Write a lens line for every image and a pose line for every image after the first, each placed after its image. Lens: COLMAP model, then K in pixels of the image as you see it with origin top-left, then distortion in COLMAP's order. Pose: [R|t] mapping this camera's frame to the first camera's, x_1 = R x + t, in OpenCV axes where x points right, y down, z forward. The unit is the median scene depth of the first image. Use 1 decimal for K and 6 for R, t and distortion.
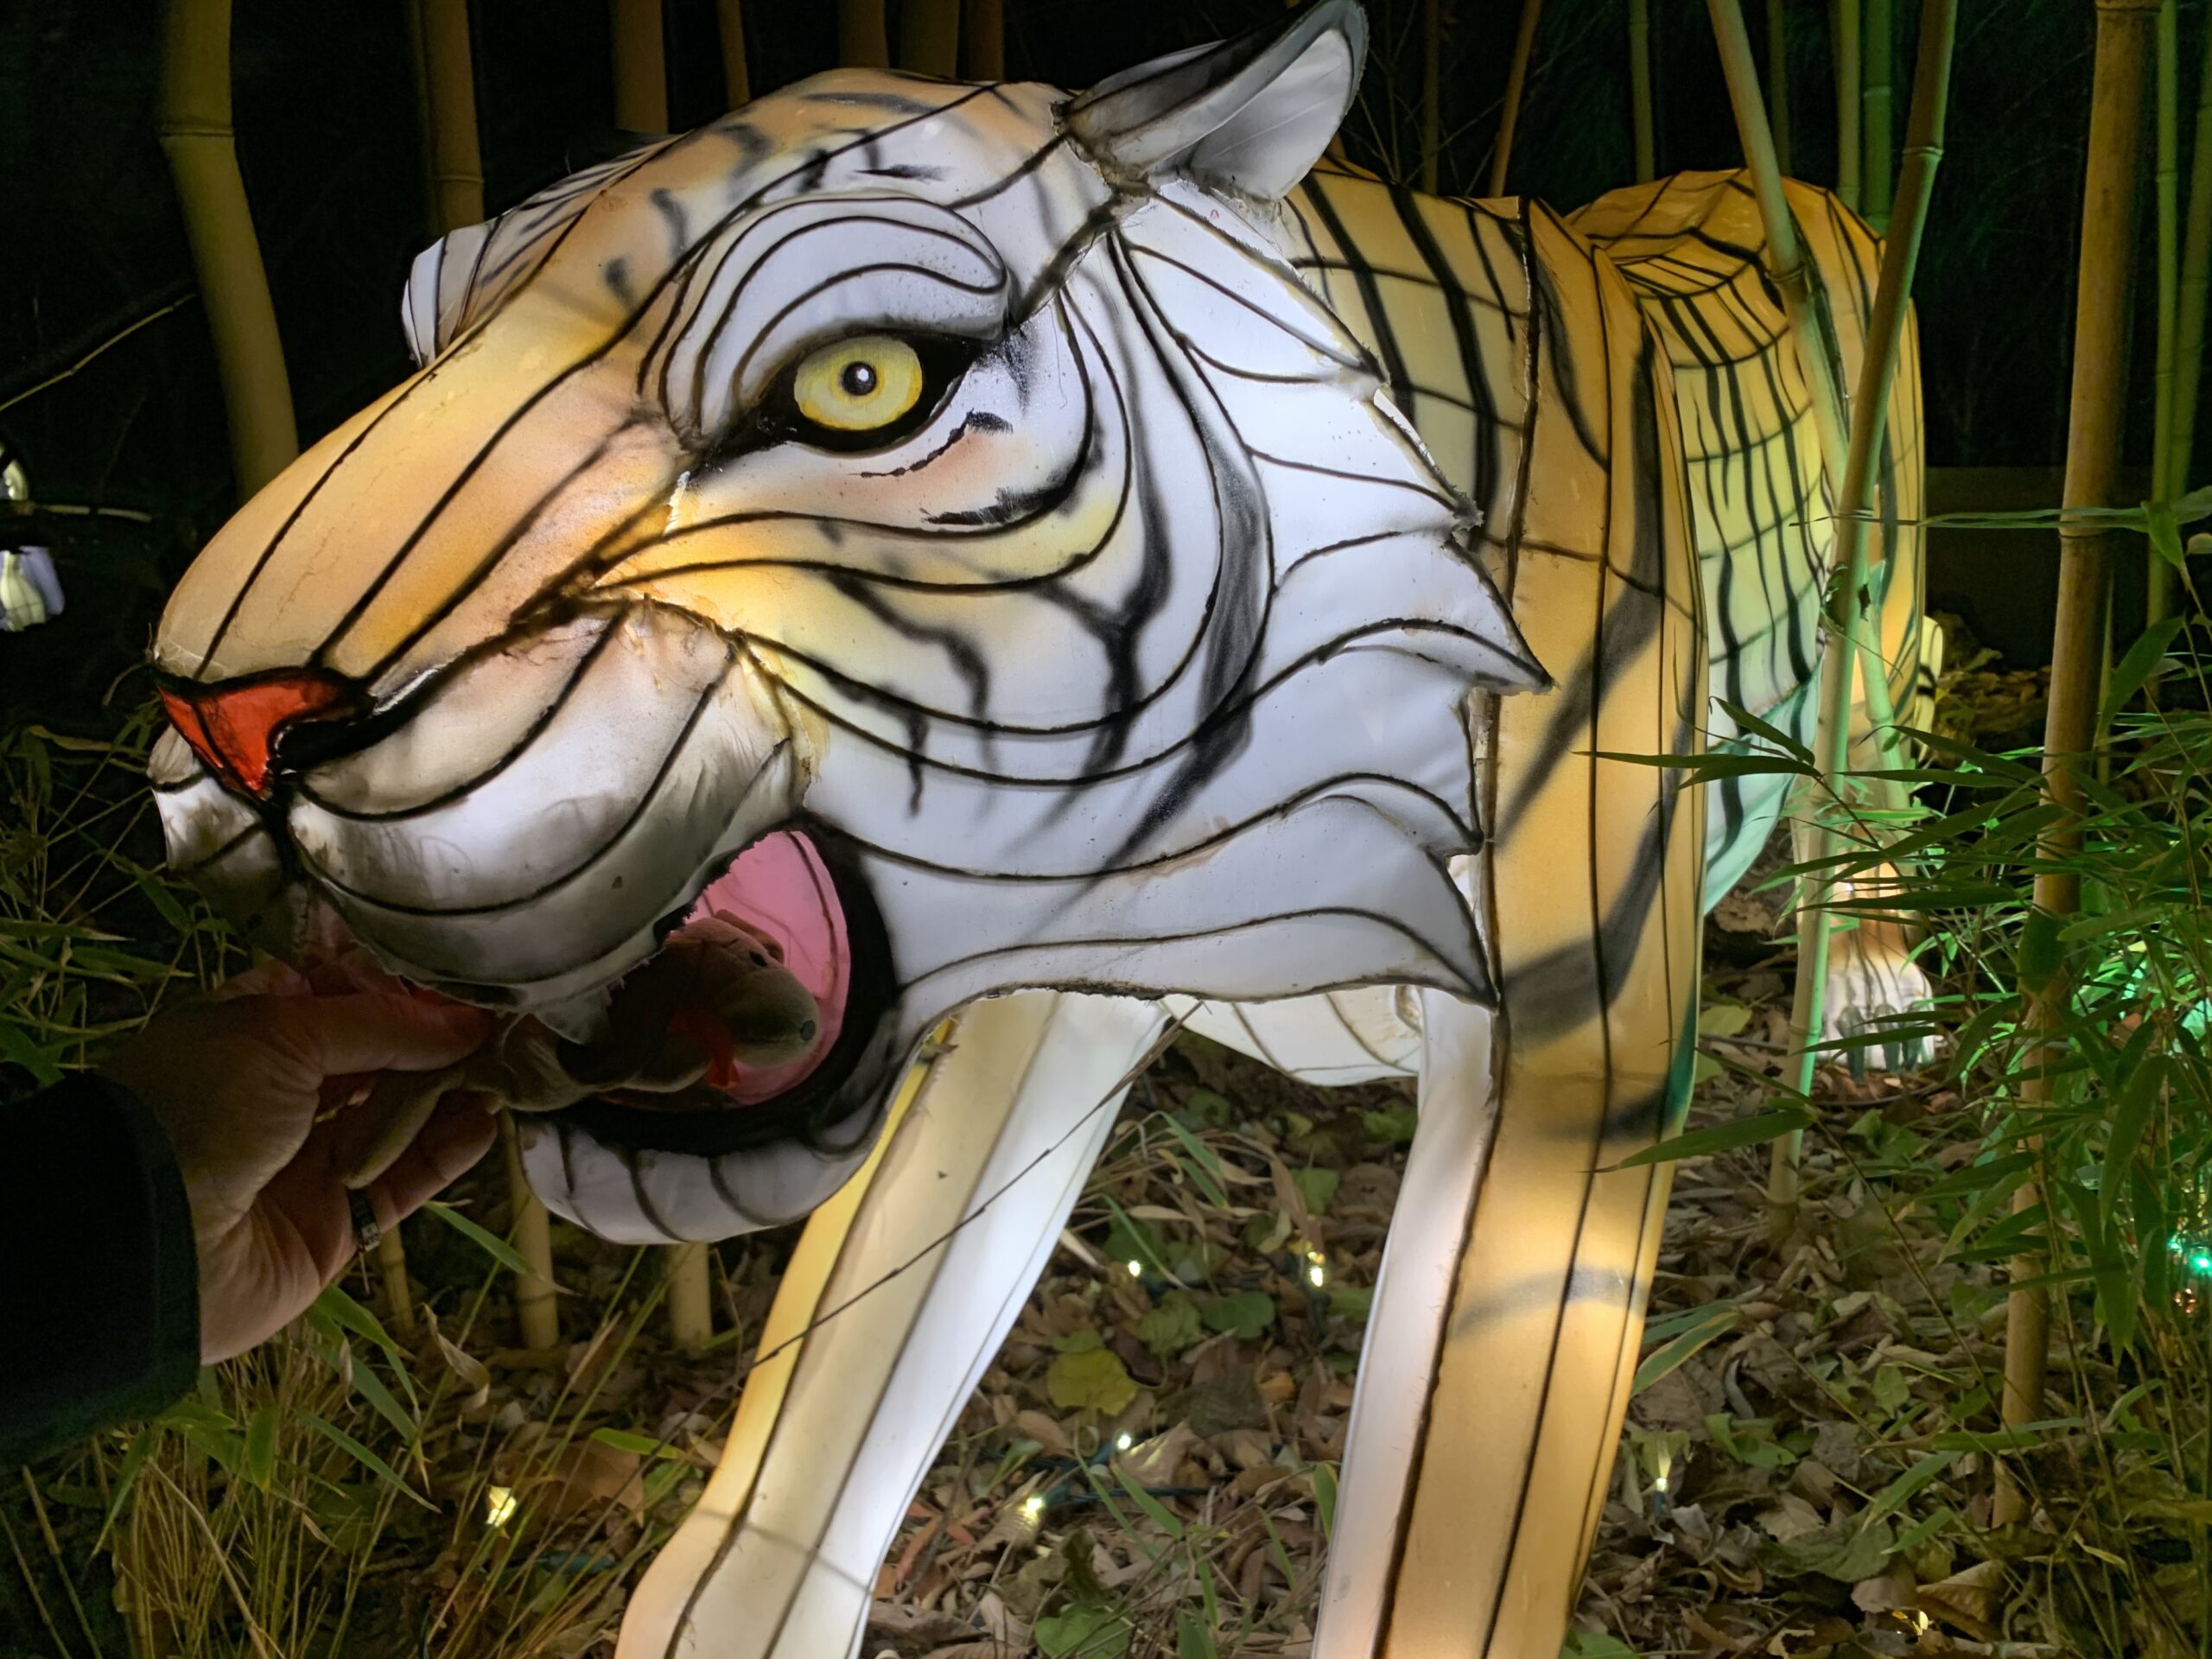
lens RADIAL K [[1664.1, 0, 1111.5], [0, 1664.1, 819.1], [0, 0, 1]] dist [0.047120, -0.023215]
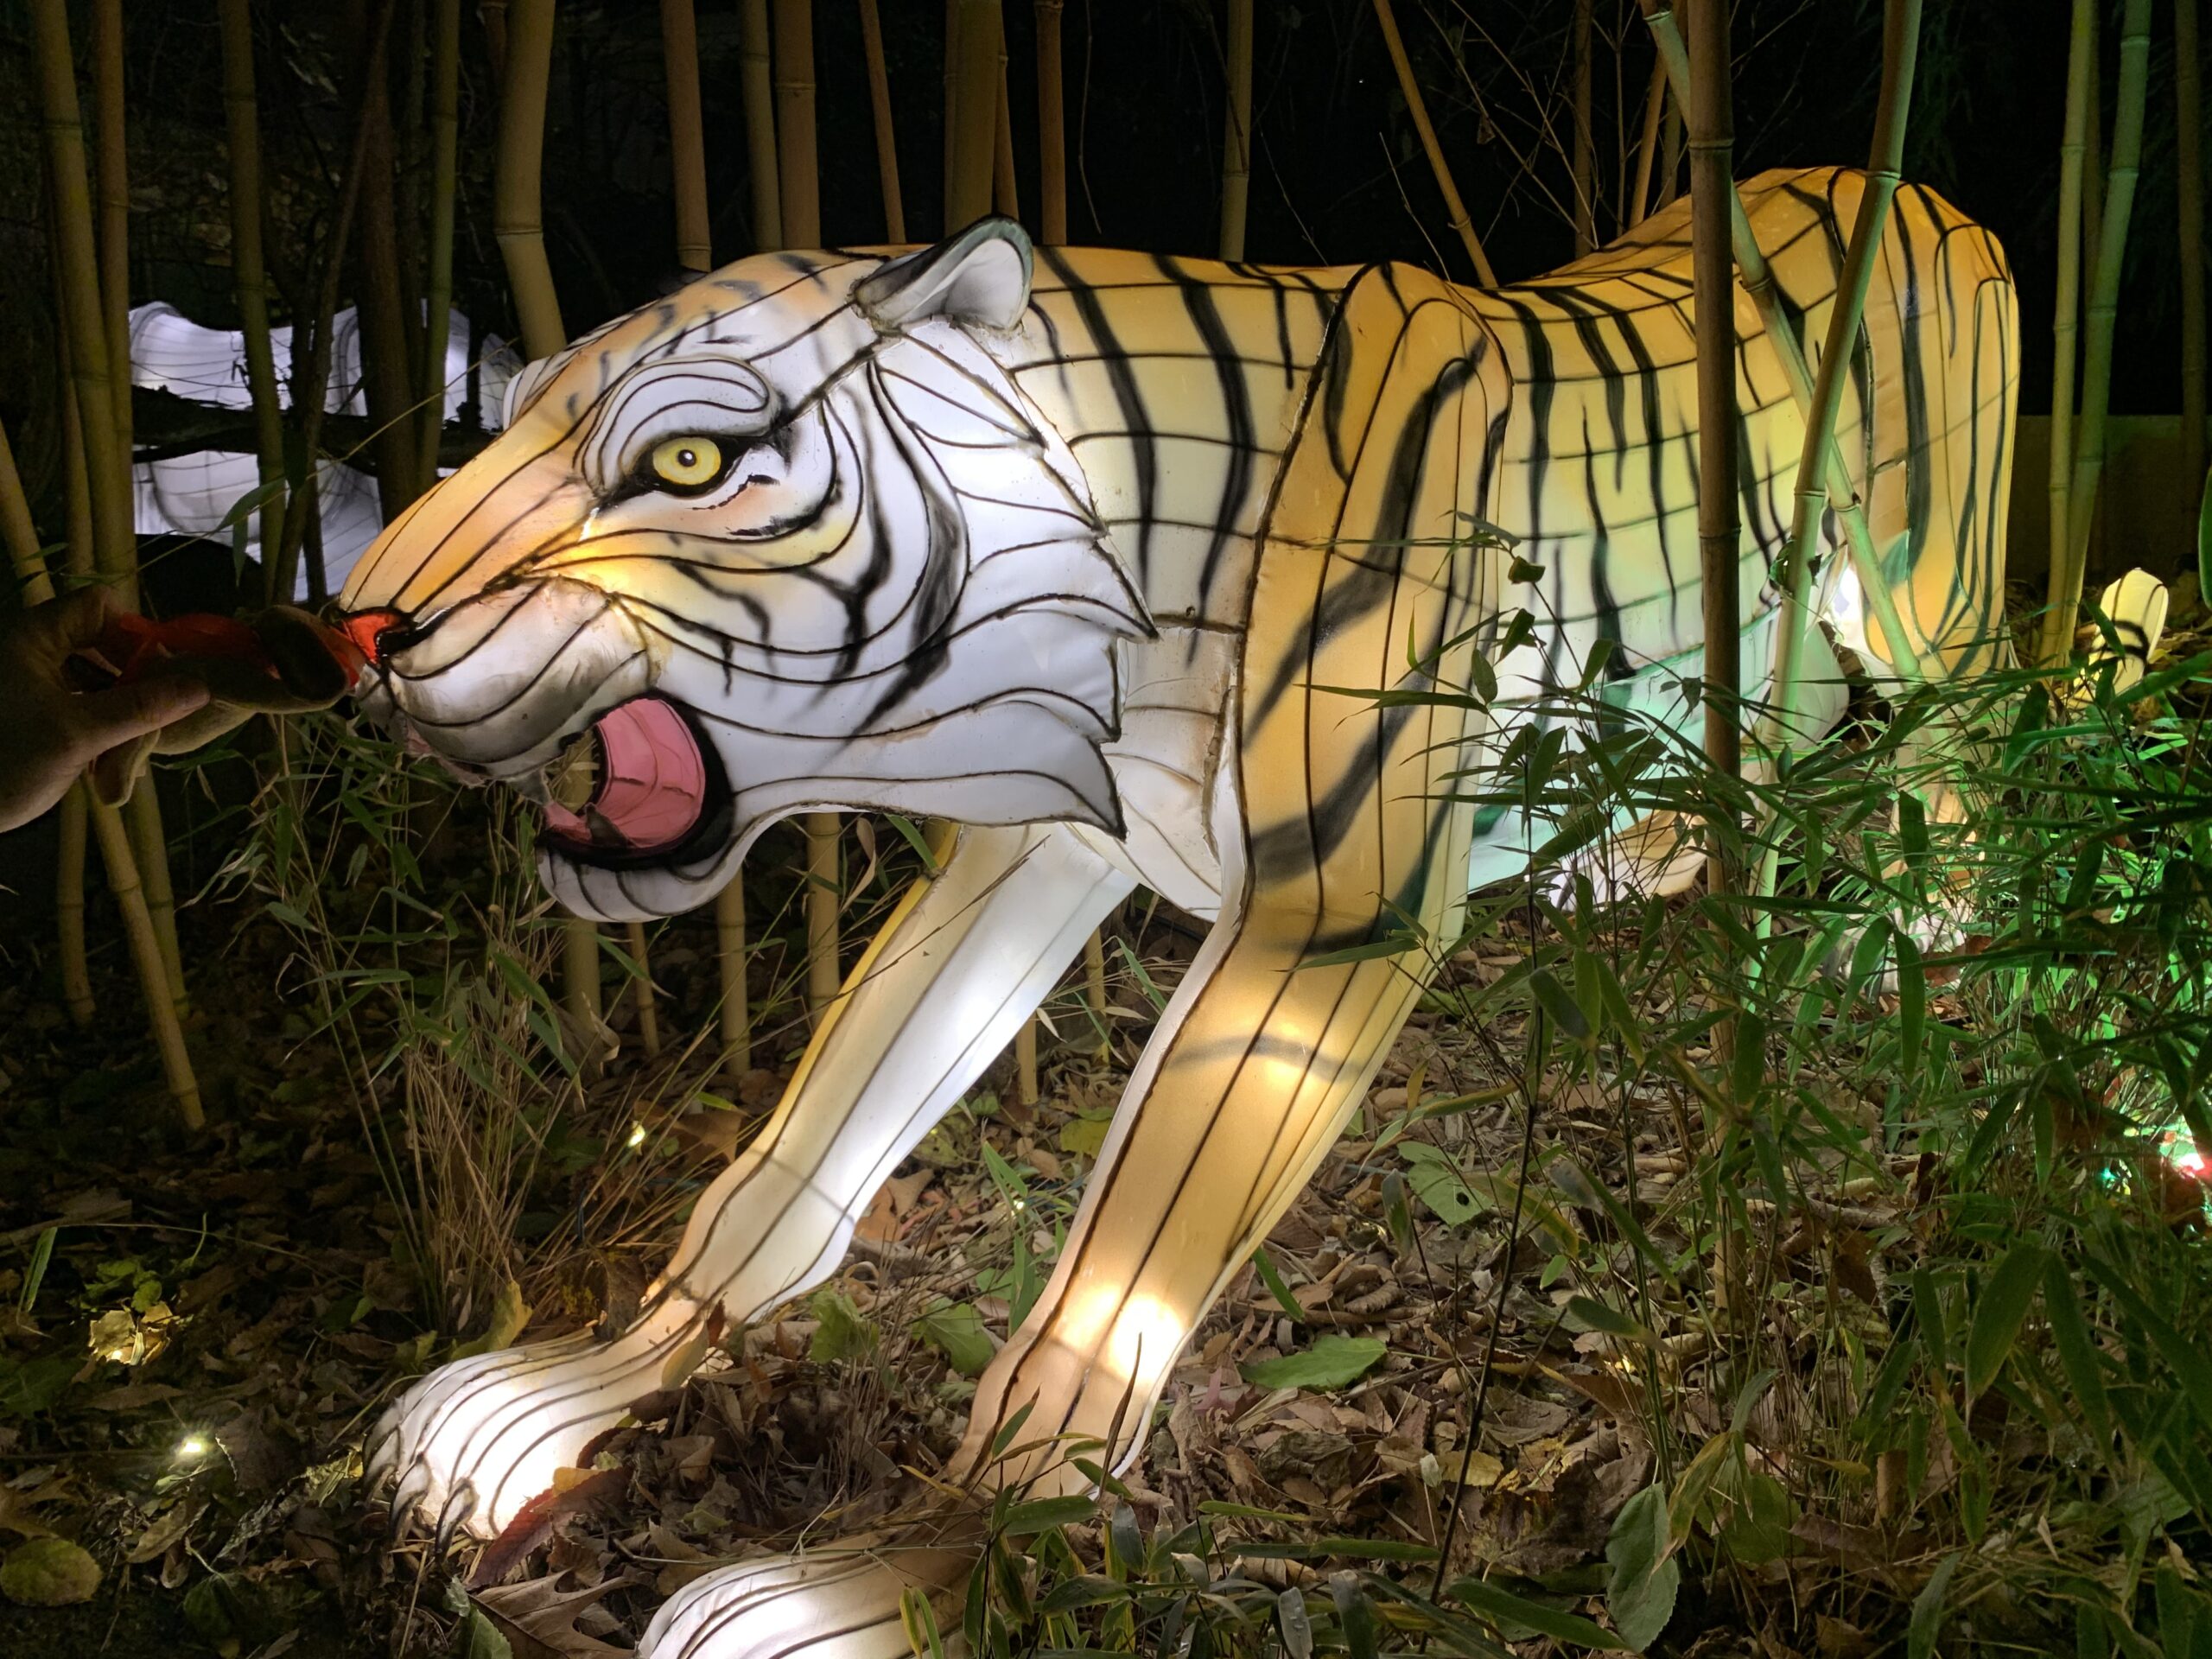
lens RADIAL K [[1664.1, 0, 1101.1], [0, 1664.1, 841.4], [0, 0, 1]] dist [0.047120, -0.023215]
pose [[0.964881, 0.072417, -0.252508, 0.705419], [-0.056278, 0.995918, 0.070573, 0.004215], [0.256588, -0.053884, 0.965018, -0.625591]]
